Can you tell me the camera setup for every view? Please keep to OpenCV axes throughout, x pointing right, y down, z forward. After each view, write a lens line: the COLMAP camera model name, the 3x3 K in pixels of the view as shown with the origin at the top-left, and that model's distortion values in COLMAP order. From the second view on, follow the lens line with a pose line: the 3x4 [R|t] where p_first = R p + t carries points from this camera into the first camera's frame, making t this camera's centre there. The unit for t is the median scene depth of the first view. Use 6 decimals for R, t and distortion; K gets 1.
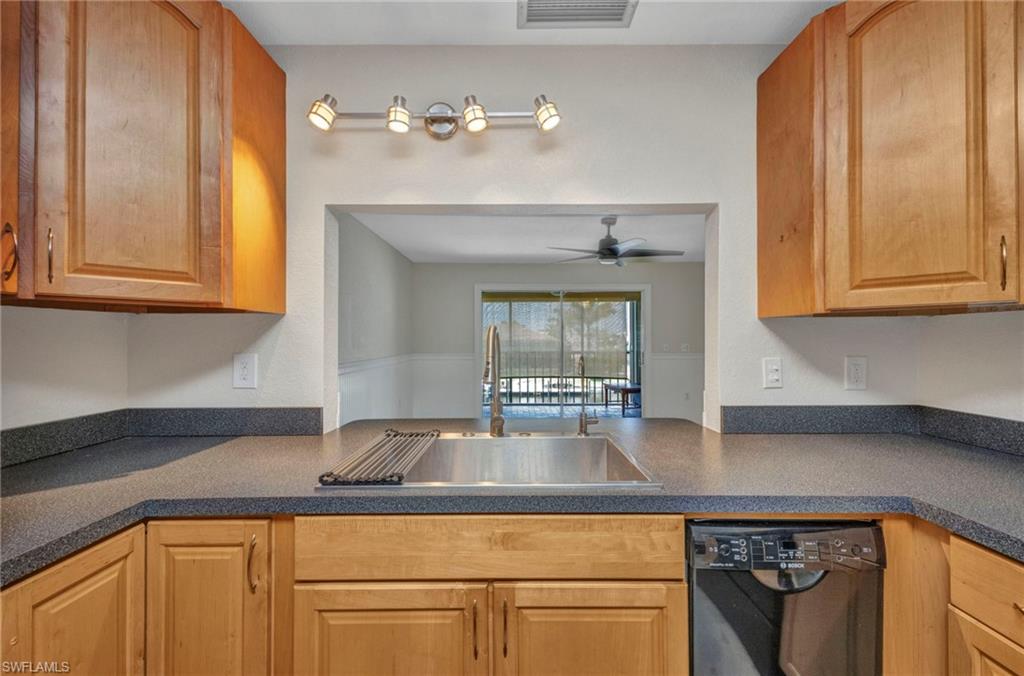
lens RADIAL K [[415.8, 0, 504.7], [0, 415.8, 335.0], [0, 0, 1]] dist [0.017790, -0.002242]
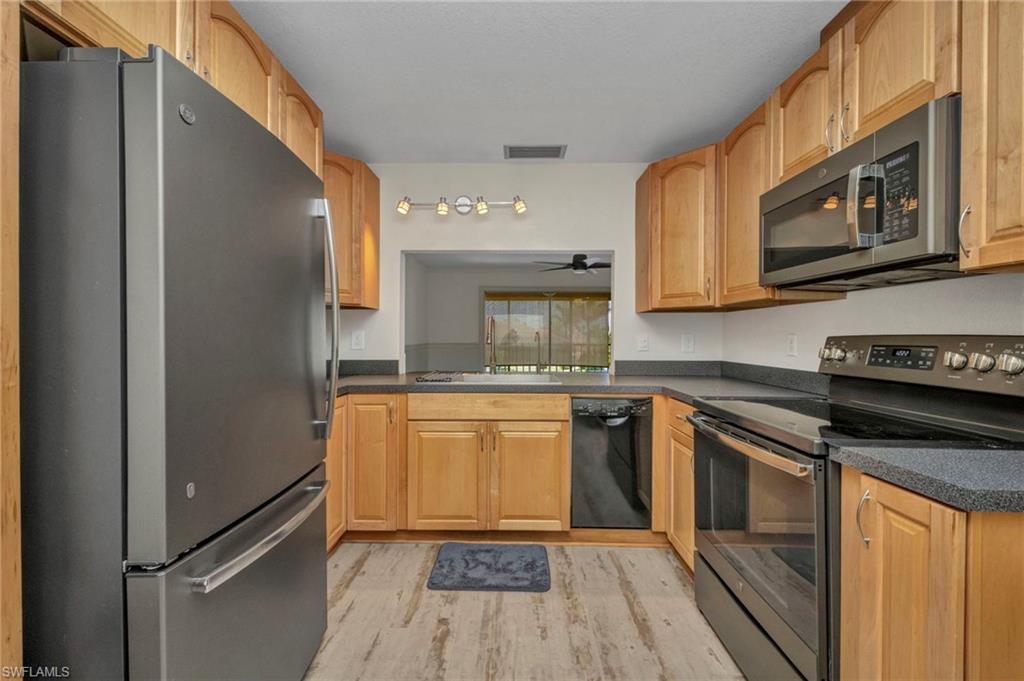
lens RADIAL K [[413.0, 0, 511.8], [0, 413.0, 337.5], [0, 0, 1]] dist [0.013291, -0.001926]
pose [[0.999908, 0.004750, 0.012708, 0.046335], [-0.004935, 0.999883, 0.014513, 0.051066], [-0.012638, -0.014575, 0.999814, -0.940952]]
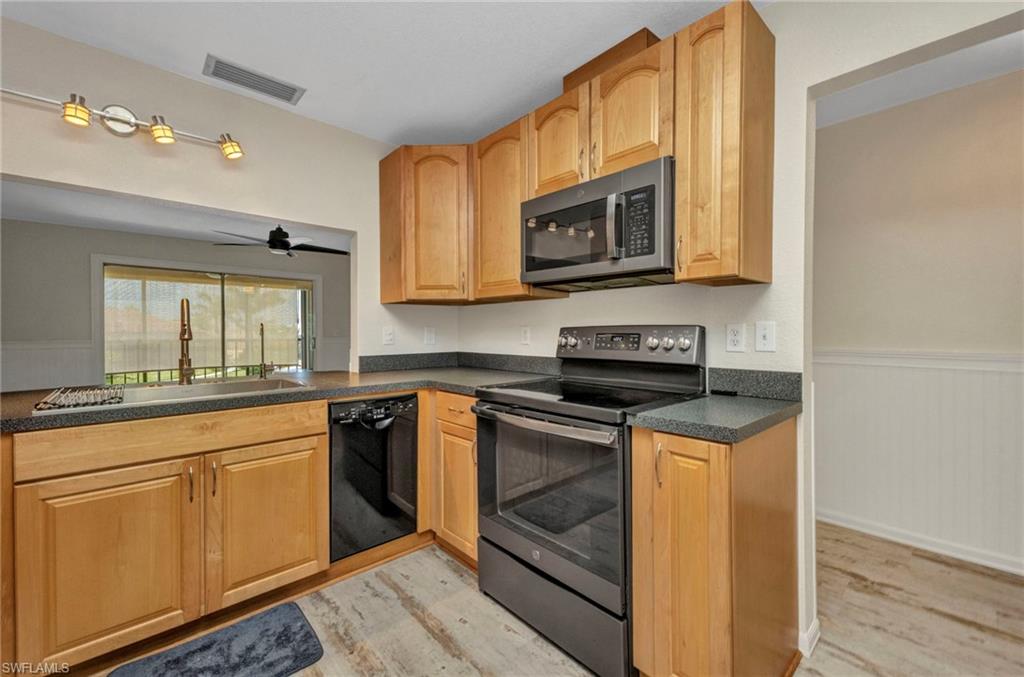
lens RADIAL K [[415.8, 0, 516.9], [0, 415.8, 333.4], [0, 0, 1]] dist [0.017790, -0.002242]
pose [[0.720646, -0.005127, 0.693285, -0.193817], [-0.005536, 0.999898, 0.013149, 0.064053], [-0.693281, -0.013314, 0.720544, -0.695316]]
